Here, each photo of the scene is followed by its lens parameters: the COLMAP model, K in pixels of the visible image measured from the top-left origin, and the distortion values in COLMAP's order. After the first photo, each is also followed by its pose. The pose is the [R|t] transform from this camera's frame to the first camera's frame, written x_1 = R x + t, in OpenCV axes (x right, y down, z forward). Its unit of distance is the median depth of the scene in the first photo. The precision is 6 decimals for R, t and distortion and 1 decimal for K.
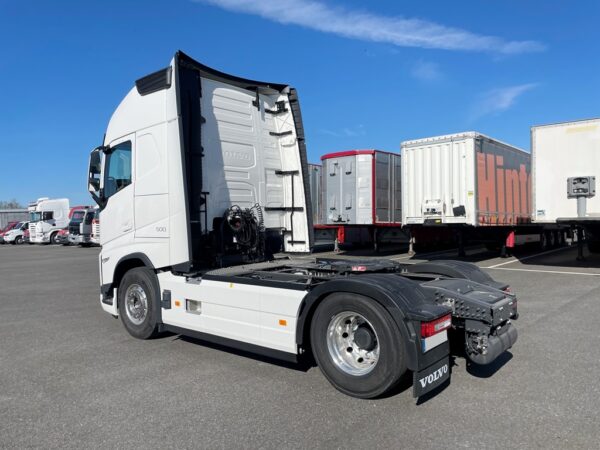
lens RADIAL K [[456.7, 0, 298.3], [0, 456.7, 219.3], [0, 0, 1]] dist [0.050517, -0.051243]
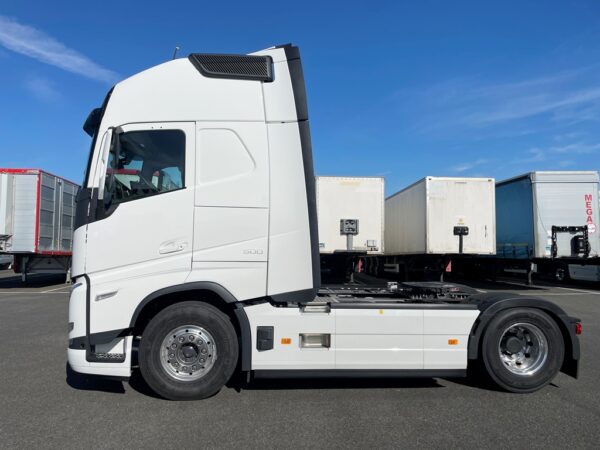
lens RADIAL K [[456.7, 0, 296.8], [0, 456.7, 226.7], [0, 0, 1]] dist [0.050517, -0.051243]
pose [[0.704043, 0.063208, 0.707339, -0.770073], [-0.028651, 0.997748, -0.060642, 0.023959], [-0.709580, 0.022429, 0.704268, 0.358842]]
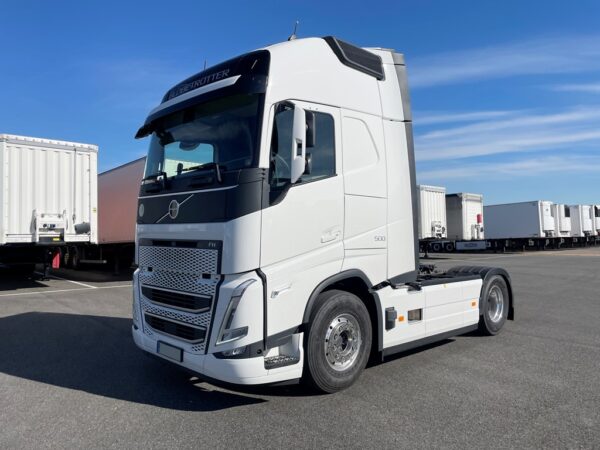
lens RADIAL K [[456.7, 0, 304.0], [0, 456.7, 219.6], [0, 0, 1]] dist [0.050517, -0.051243]
pose [[0.108745, 0.056609, 0.992457, -1.100056], [-0.002489, 0.998390, -0.056675, 0.033475], [-0.994067, 0.003693, 0.108710, 0.990734]]
